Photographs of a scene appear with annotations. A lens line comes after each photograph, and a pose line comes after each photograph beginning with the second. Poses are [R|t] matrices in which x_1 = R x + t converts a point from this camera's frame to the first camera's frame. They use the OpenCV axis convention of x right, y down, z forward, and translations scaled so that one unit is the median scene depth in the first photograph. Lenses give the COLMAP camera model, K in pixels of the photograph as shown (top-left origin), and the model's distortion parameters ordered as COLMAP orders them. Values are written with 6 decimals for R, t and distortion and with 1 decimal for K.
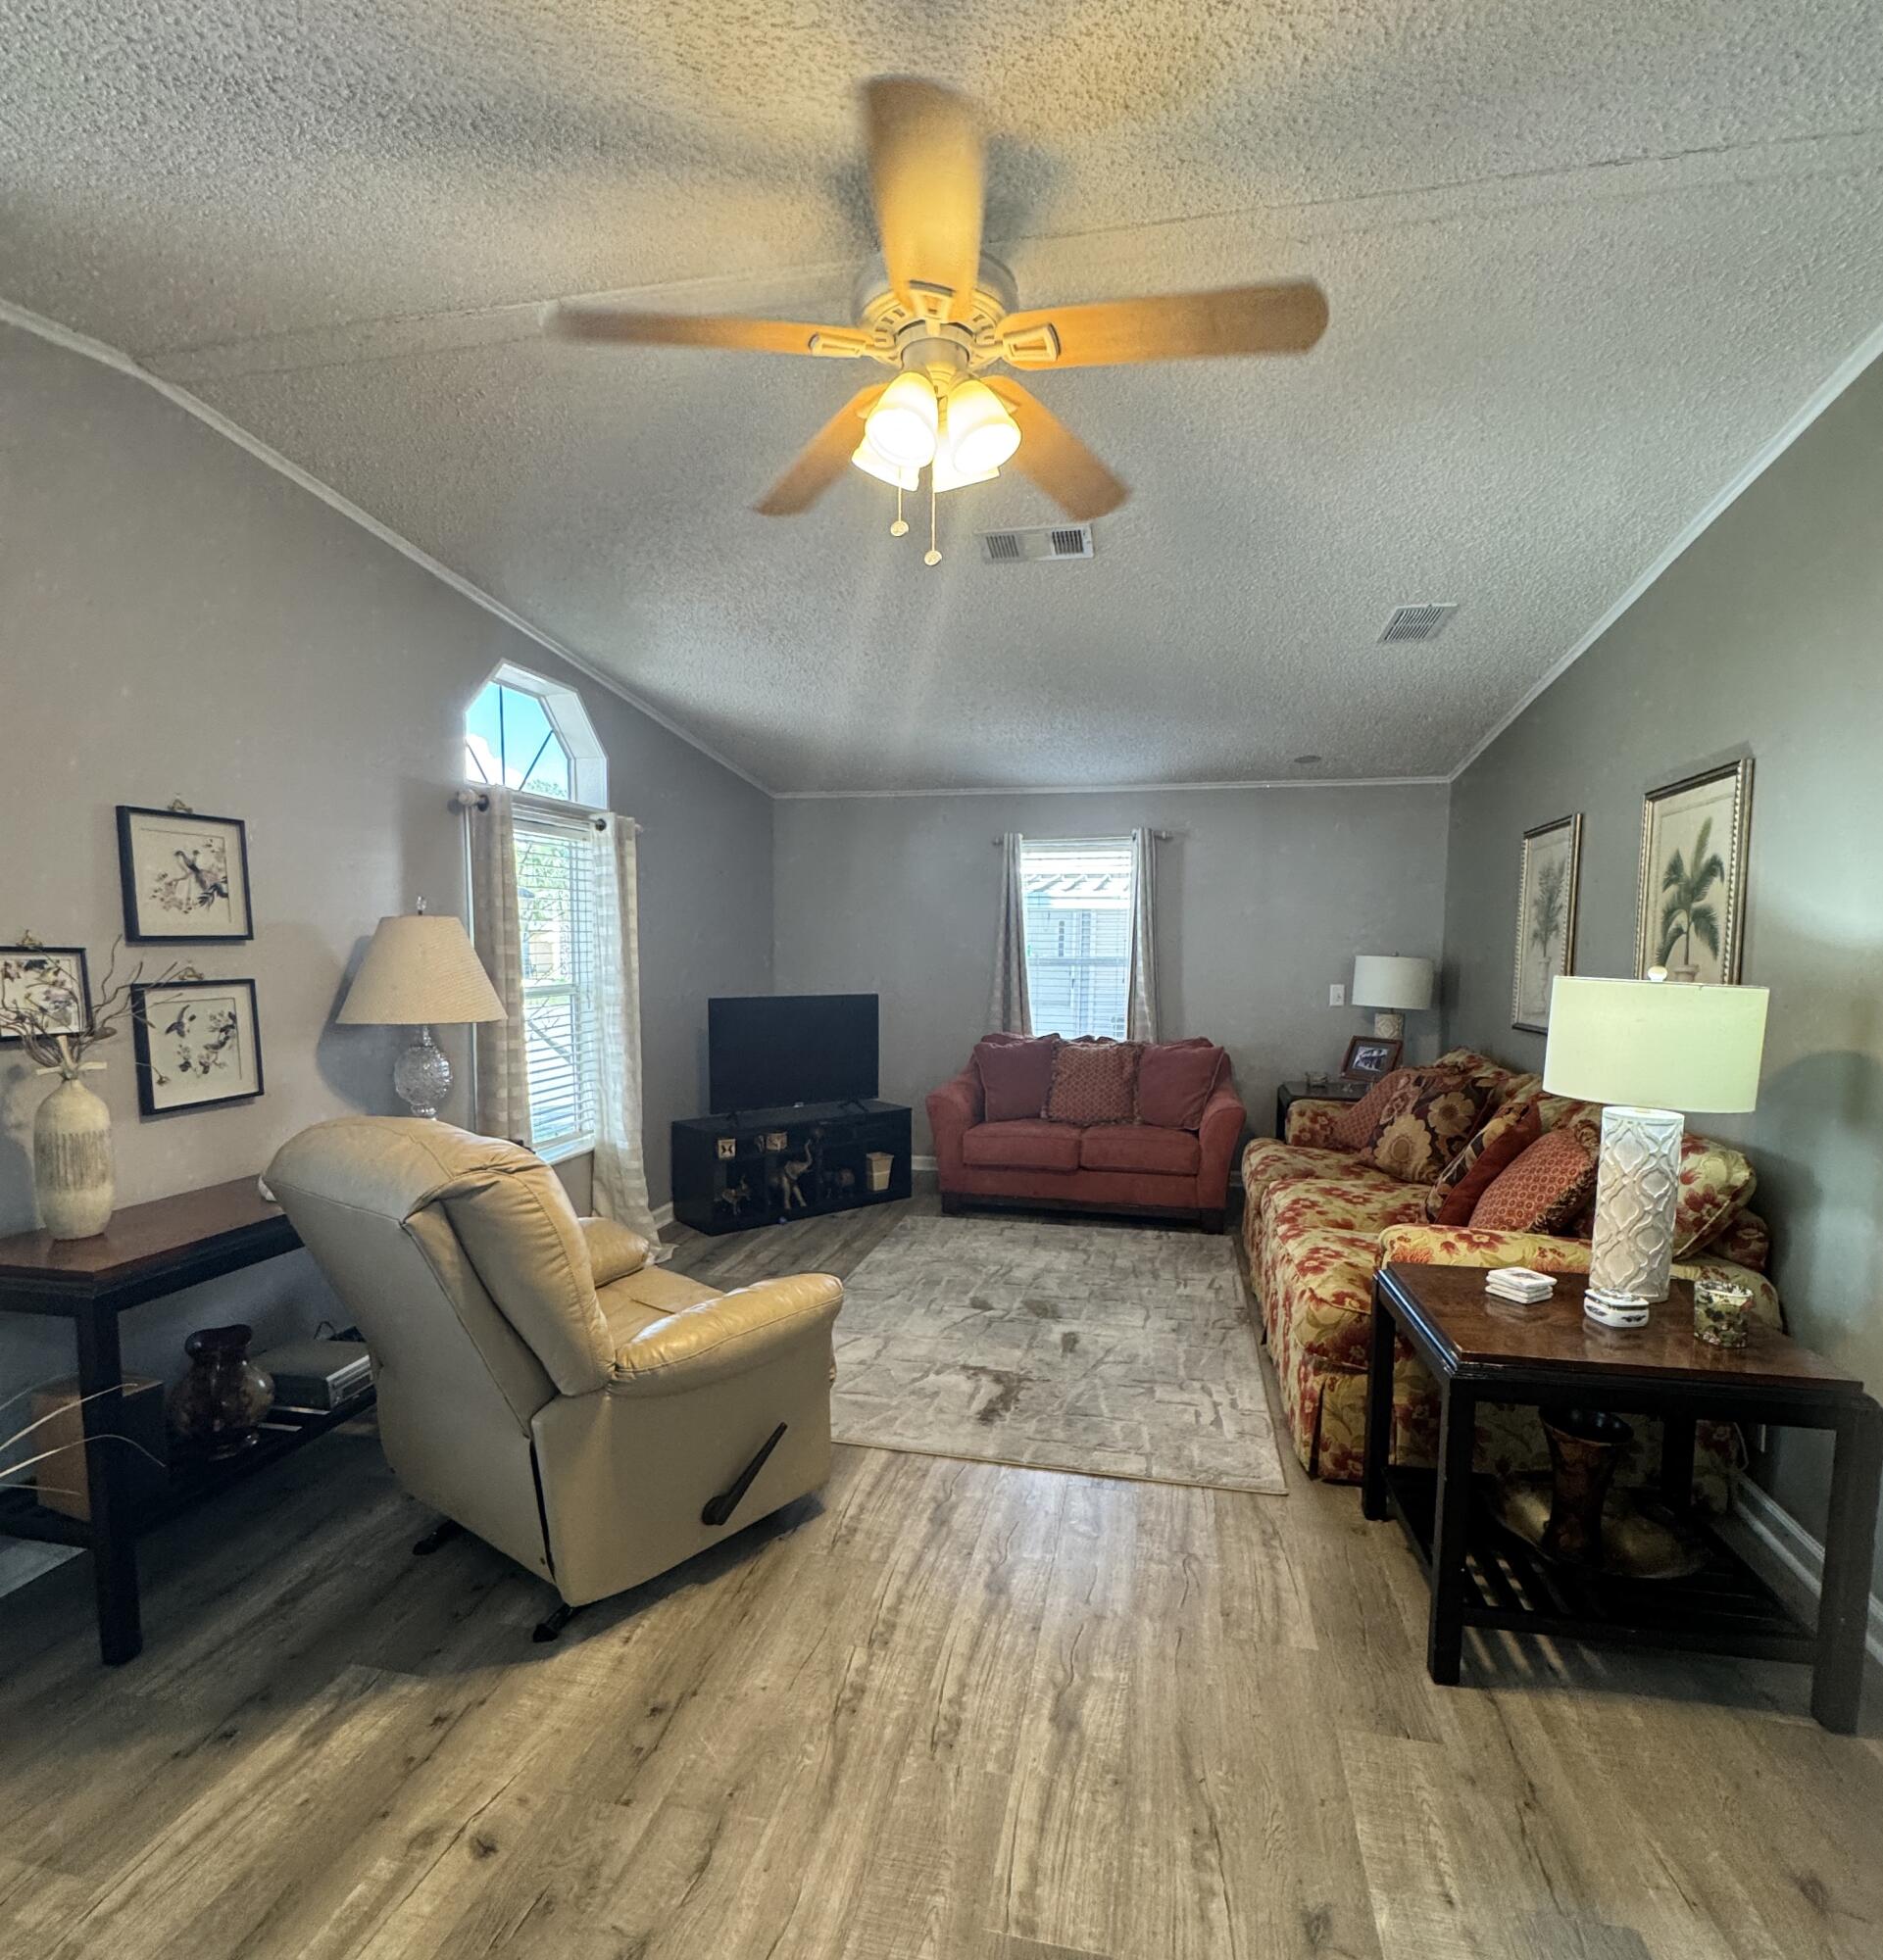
lens RADIAL K [[1015.3, 0, 947.4], [0, 1015.3, 1026.7], [0, 0, 1]] dist [-0.003357, -0.000375]
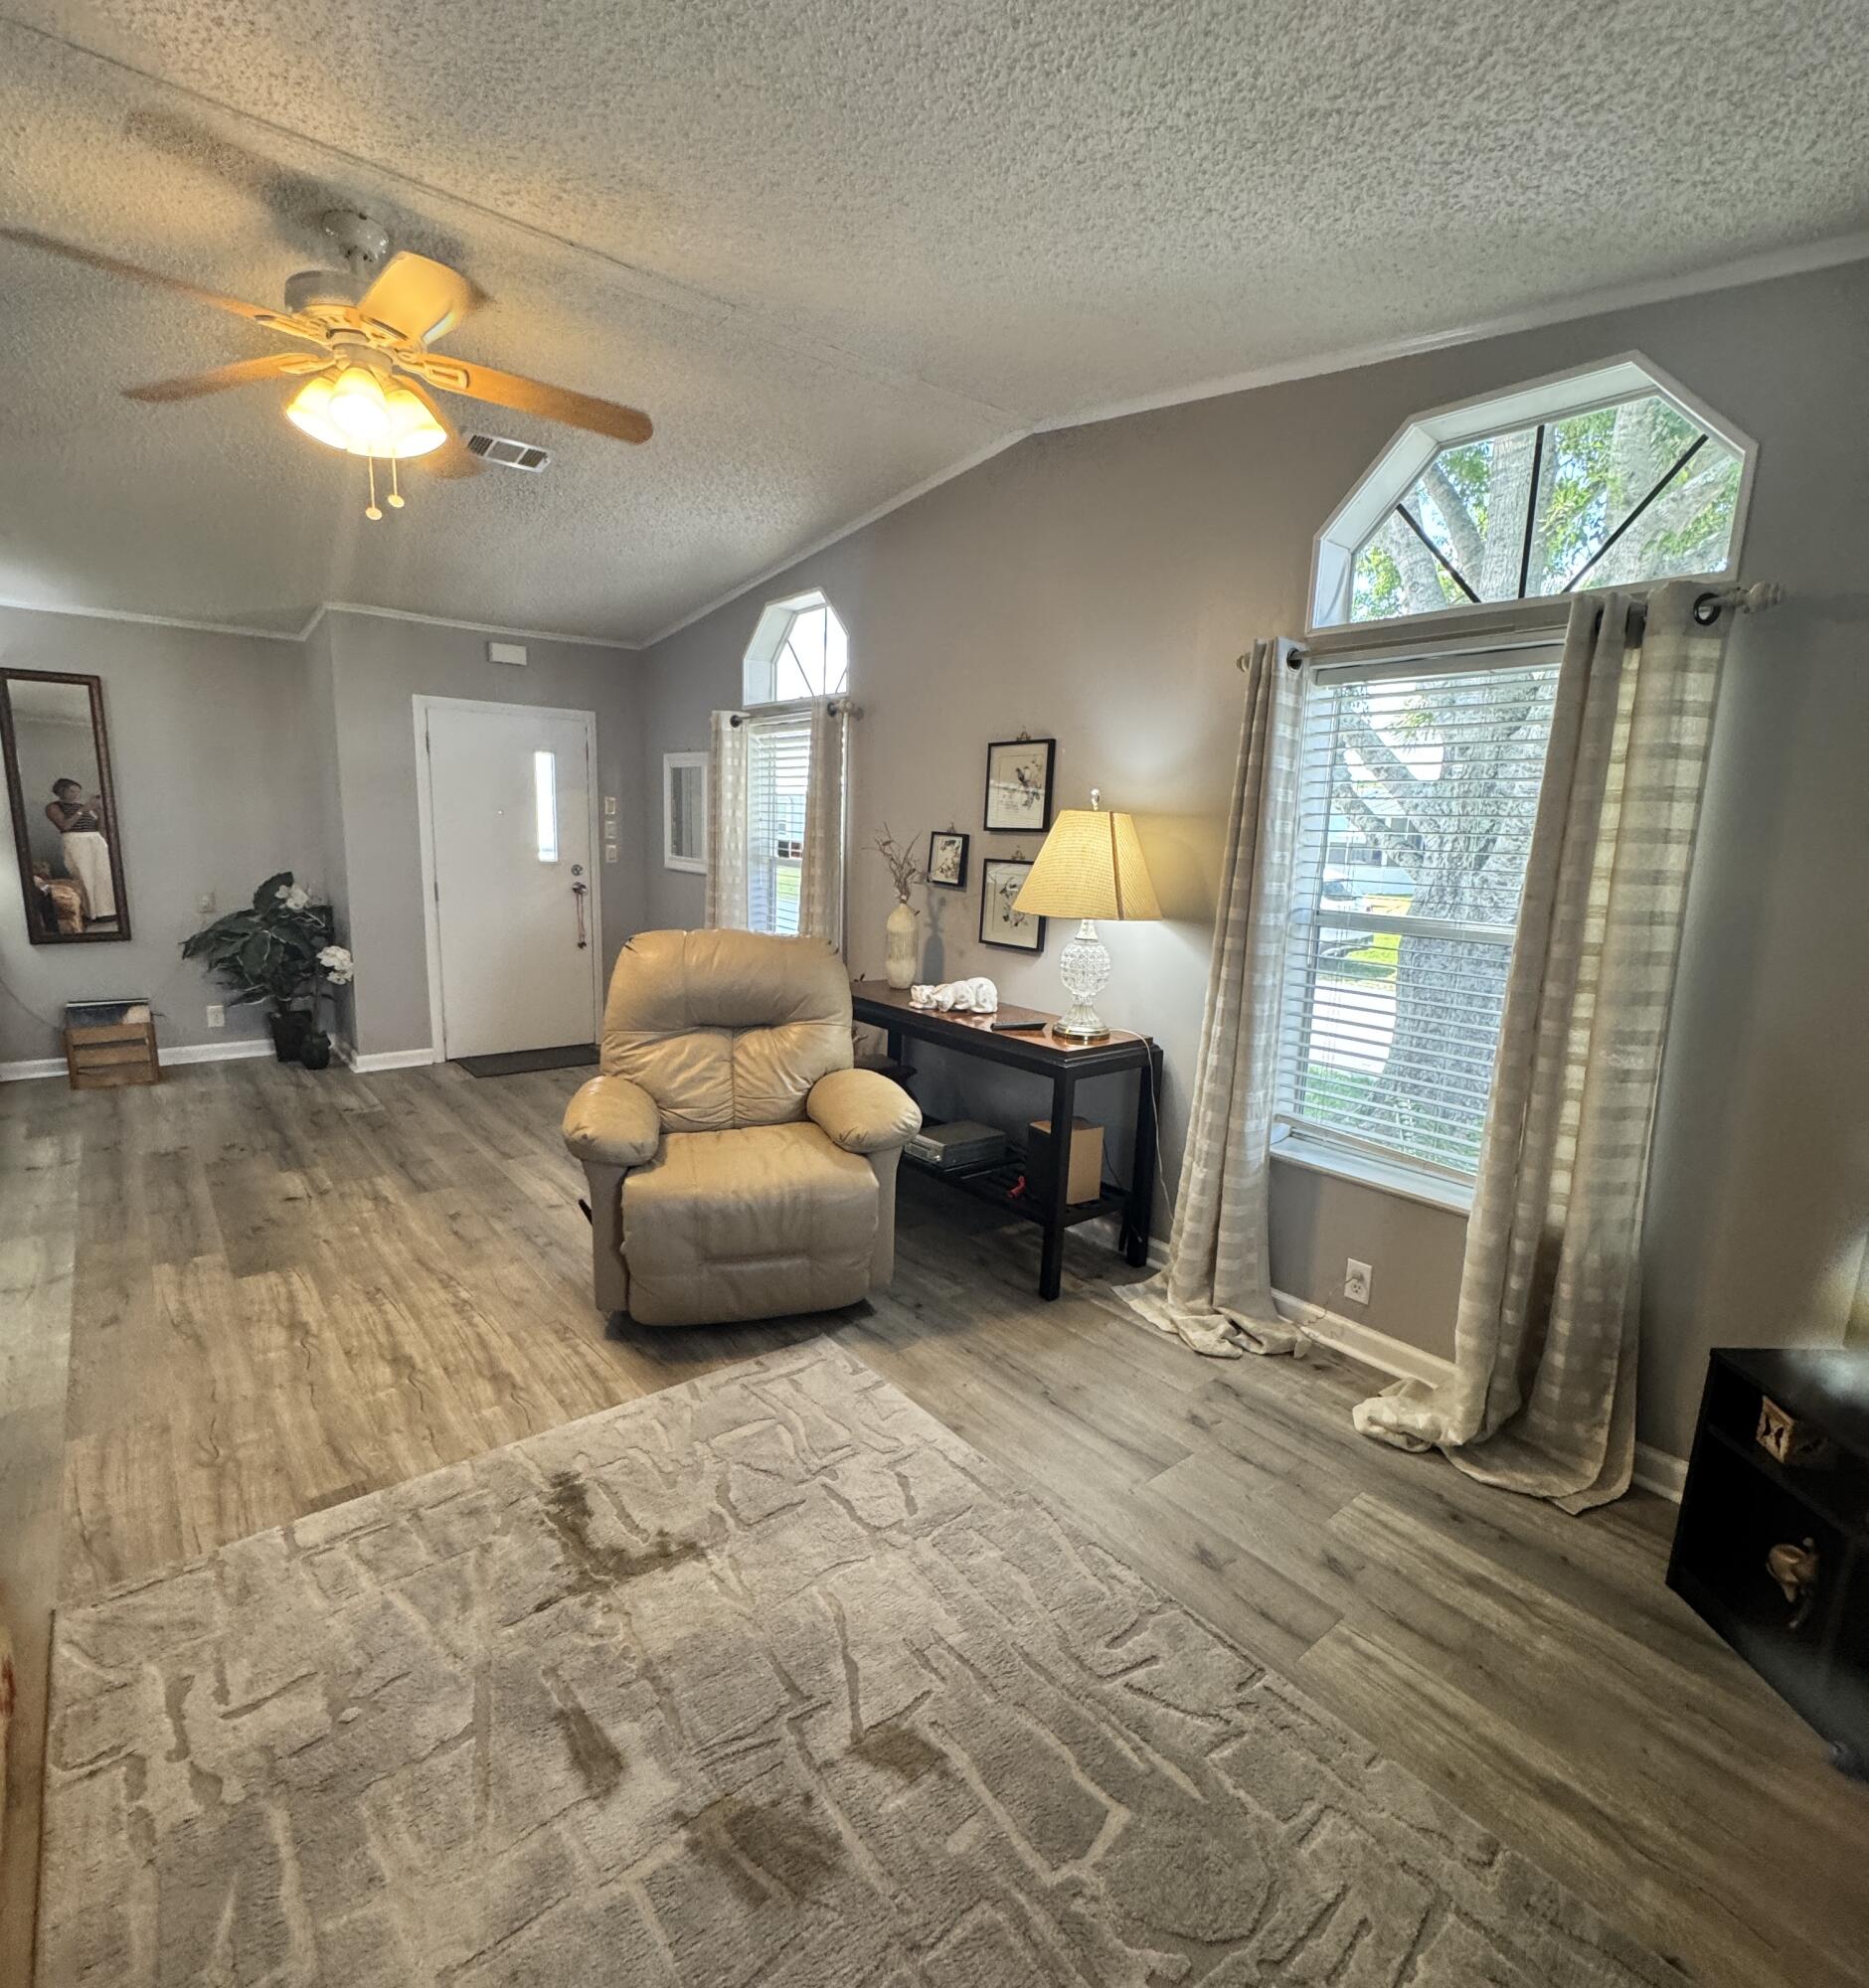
lens RADIAL K [[993.1, 0, 931.3], [0, 993.1, 1006.4], [0, 0, 1]] dist [-0.002175, 0.000841]
pose [[-0.618612, 0.115695, -0.777132, 0.381260], [-0.103142, 0.968581, 0.226300, -0.128386], [0.778897, 0.220147, -0.587243, 1.524893]]
